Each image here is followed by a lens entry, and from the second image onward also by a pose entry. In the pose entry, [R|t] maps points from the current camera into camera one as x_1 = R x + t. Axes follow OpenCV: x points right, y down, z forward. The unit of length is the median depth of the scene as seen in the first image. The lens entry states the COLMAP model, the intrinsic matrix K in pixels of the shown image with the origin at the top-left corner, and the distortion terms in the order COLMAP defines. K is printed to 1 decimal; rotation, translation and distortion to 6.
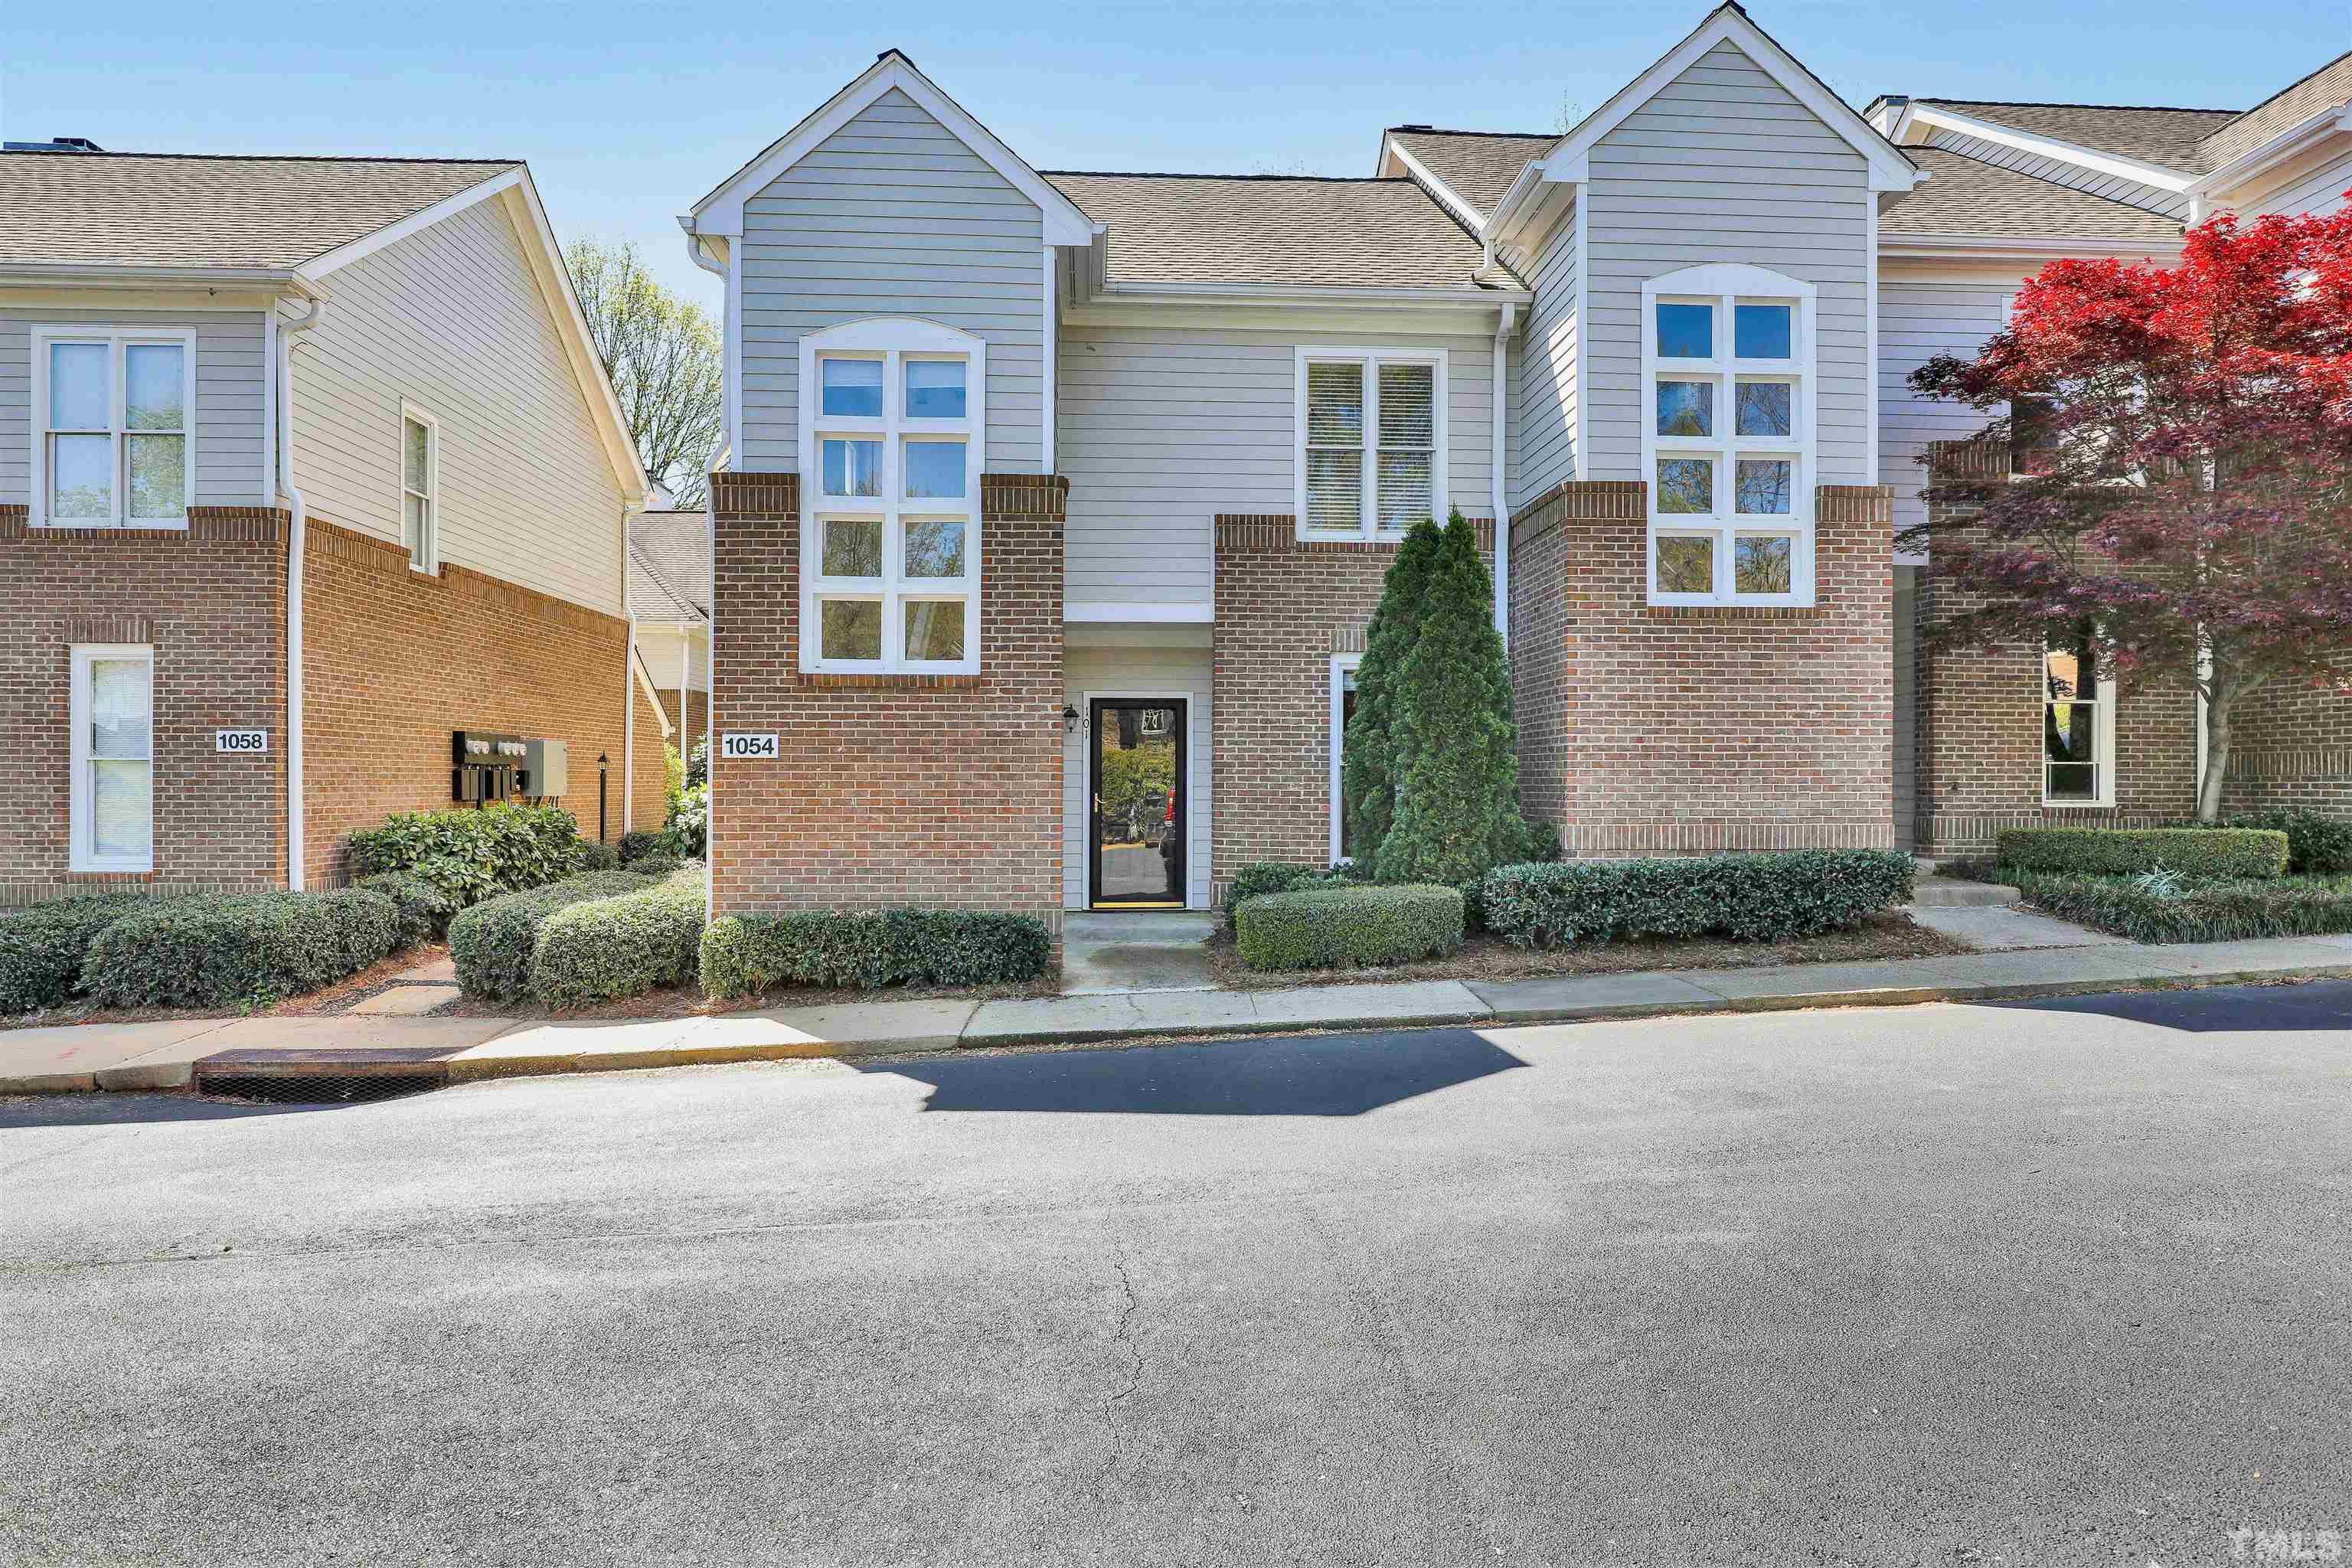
lens RADIAL K [[1396.5, 0, 1168.5], [0, 1396.5, 788.5], [0, 0, 1]] dist [-0.010856, 0.008618]
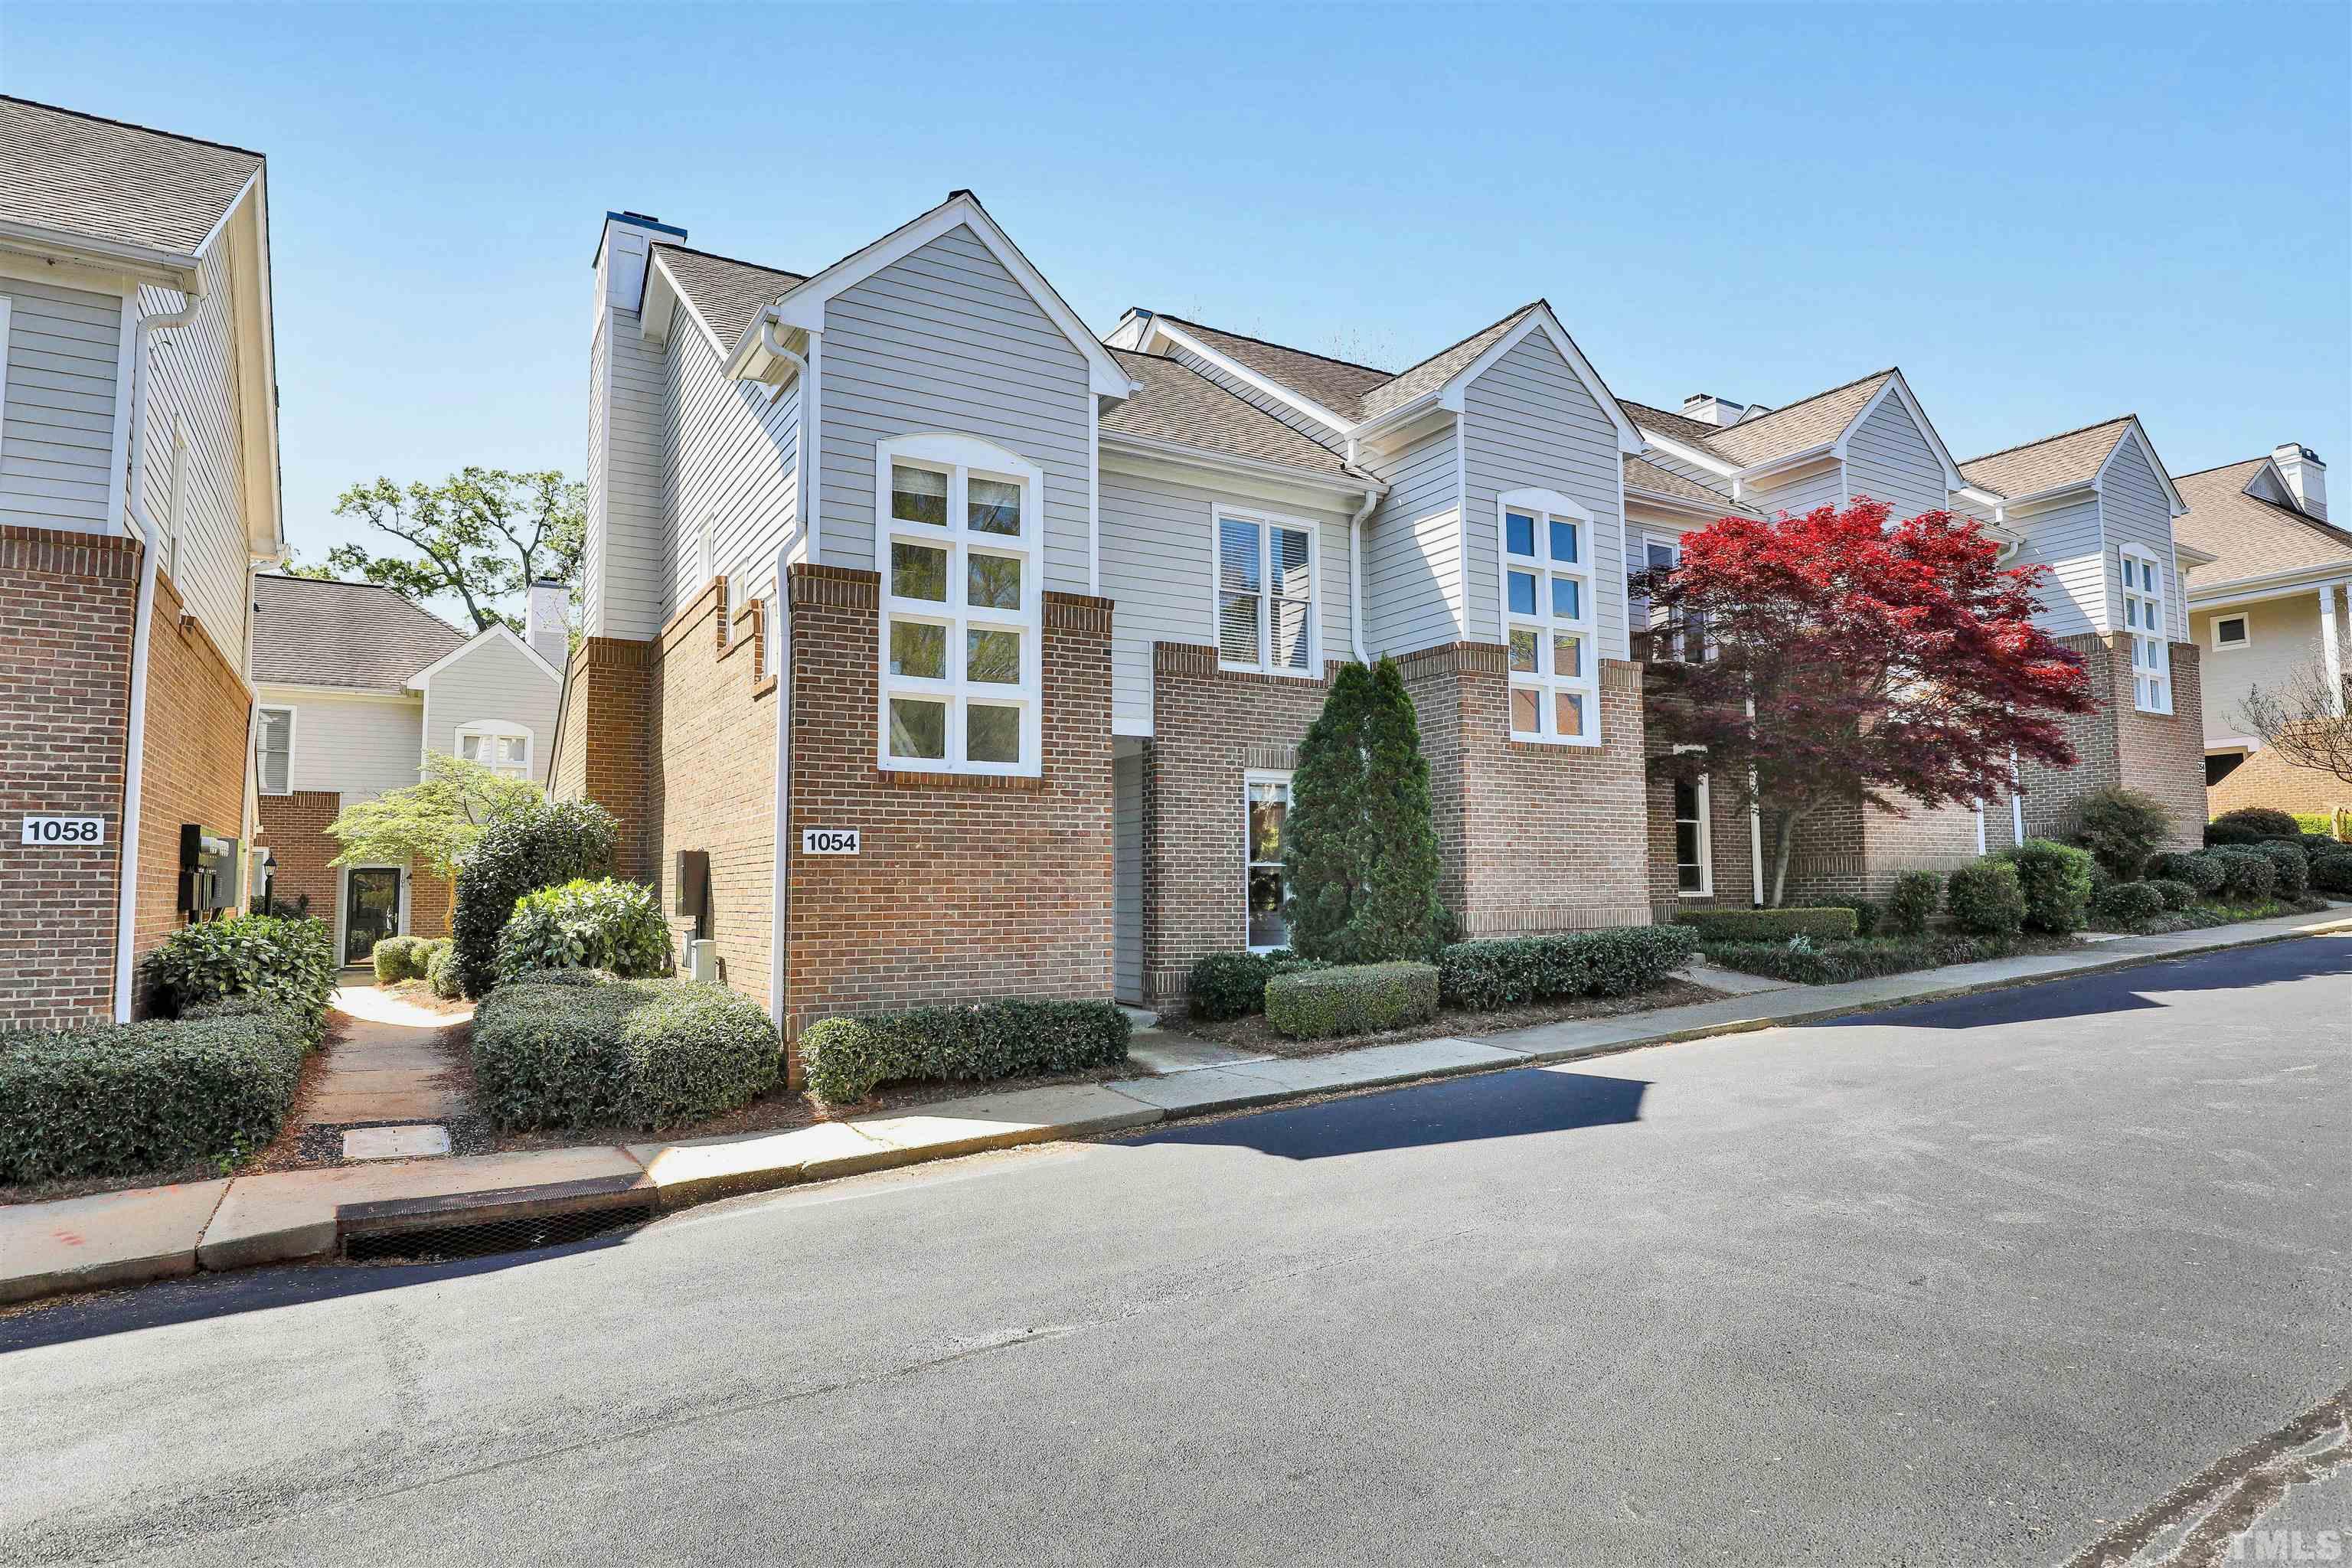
lens RADIAL K [[1396.5, 0, 1165.2], [0, 1396.5, 785.2], [0, 0, 1]] dist [-0.010856, 0.008618]
pose [[0.874417, 0.029667, 0.484267, -0.565050], [0.012895, 0.996355, -0.084324, 0.015130], [-0.485004, 0.079979, 0.870847, 0.032662]]
